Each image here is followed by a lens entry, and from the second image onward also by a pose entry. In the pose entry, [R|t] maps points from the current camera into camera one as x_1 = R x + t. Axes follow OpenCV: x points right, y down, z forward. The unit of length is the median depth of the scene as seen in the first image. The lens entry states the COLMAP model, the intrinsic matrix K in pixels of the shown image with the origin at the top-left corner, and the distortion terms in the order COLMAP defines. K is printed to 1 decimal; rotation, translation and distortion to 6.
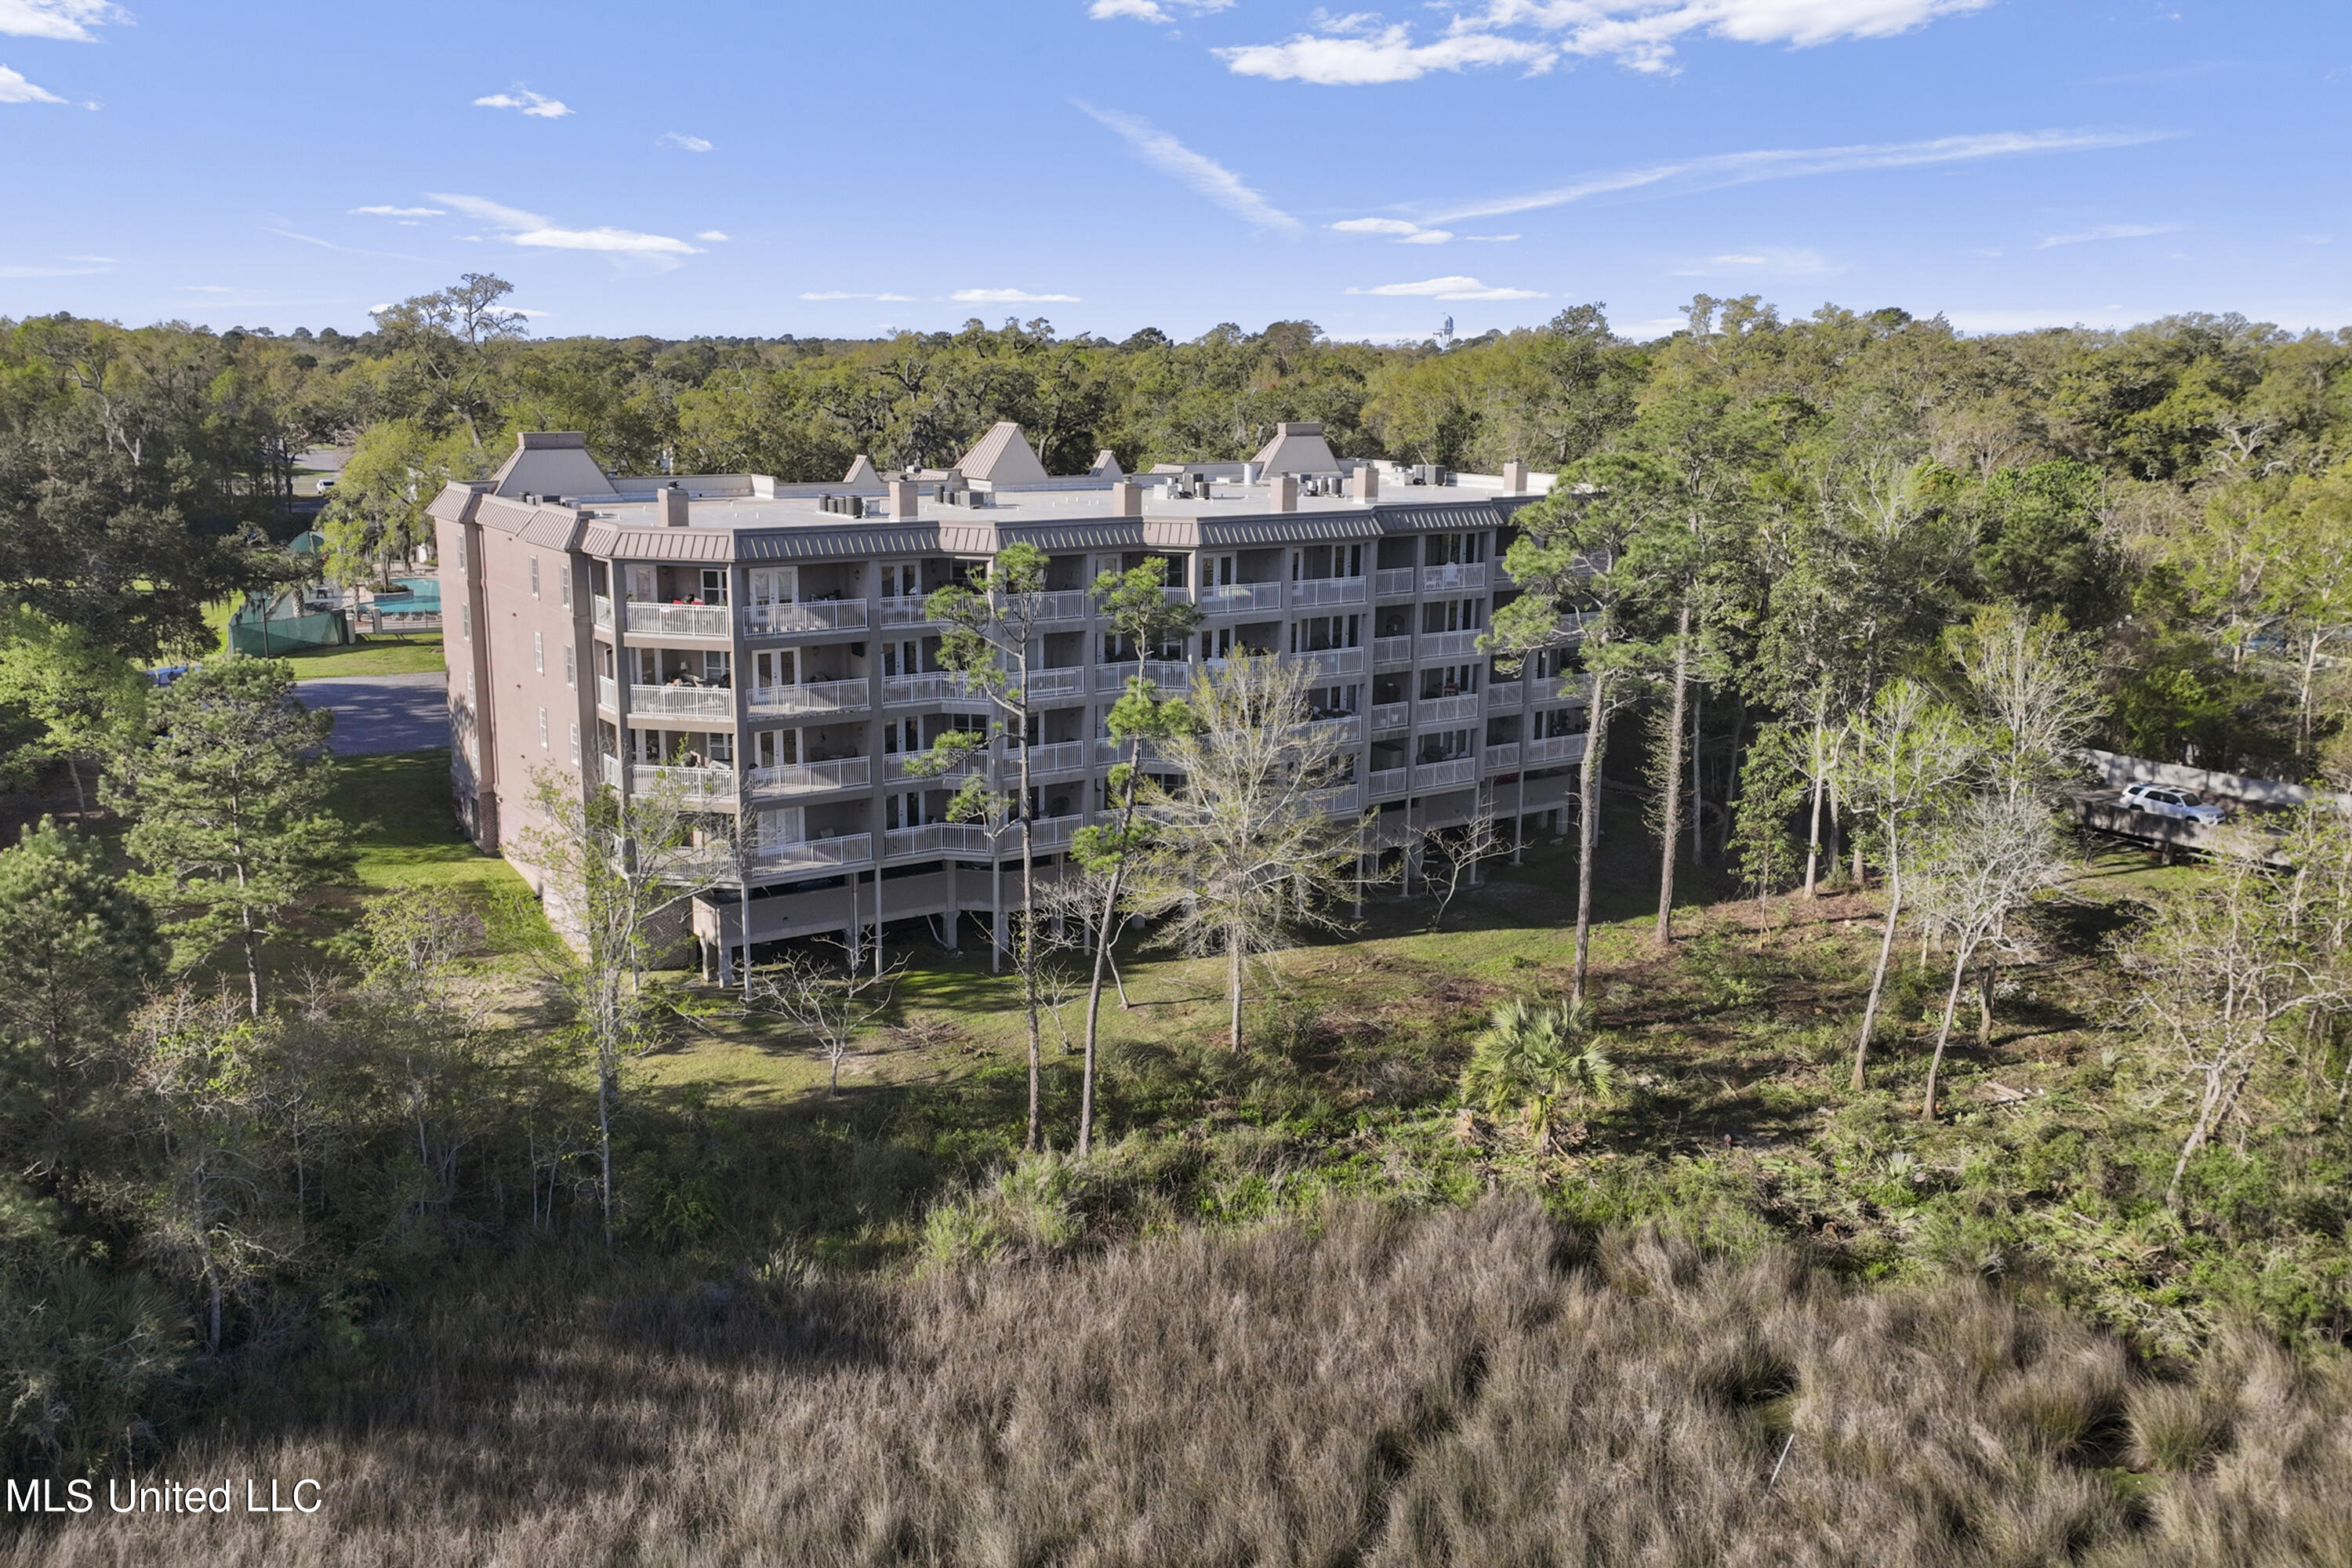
lens RADIAL K [[1954.6, 0, 1171.7], [0, 1954.6, 774.1], [0, 0, 1]] dist [-0.007343, -0.001446]
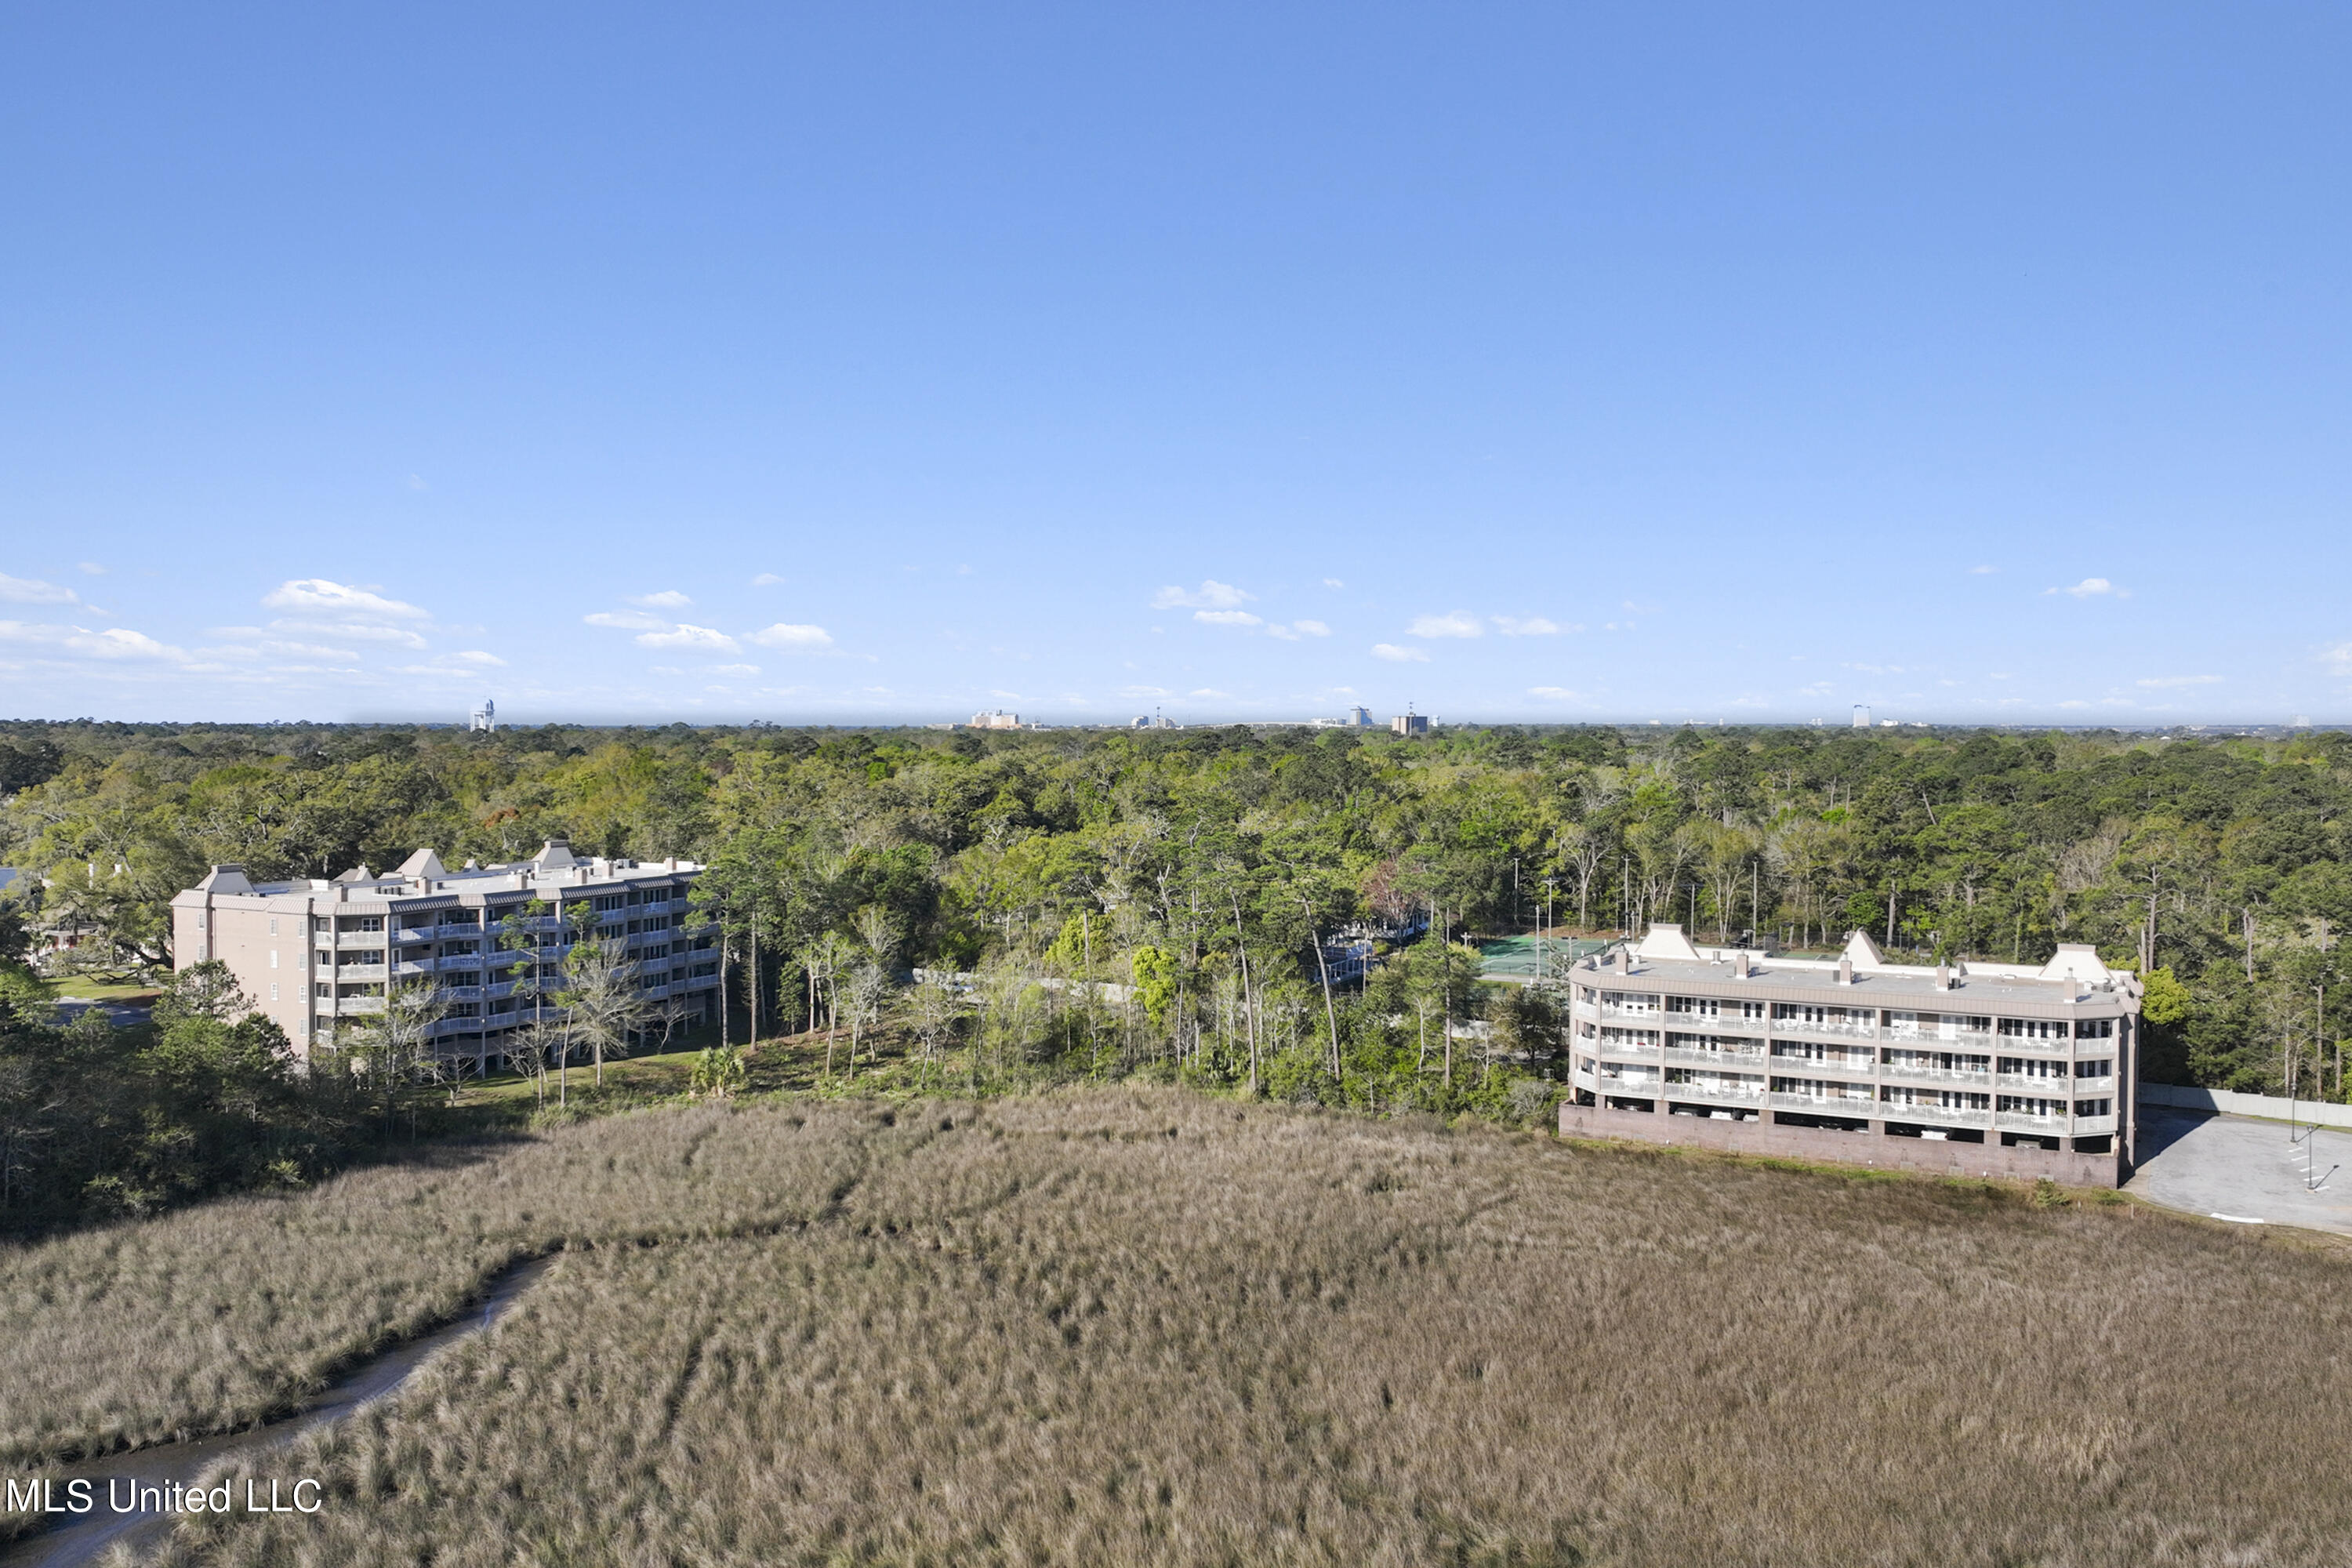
lens RADIAL K [[1954.6, 0, 1172.4], [0, 1954.6, 779.0], [0, 0, 1]] dist [-0.007343, -0.001446]
pose [[0.883914, -0.023946, 0.467036, -0.424594], [0.107450, 0.982368, -0.152993, 0.184167], [-0.455138, 0.185415, 0.870902, -1.447261]]
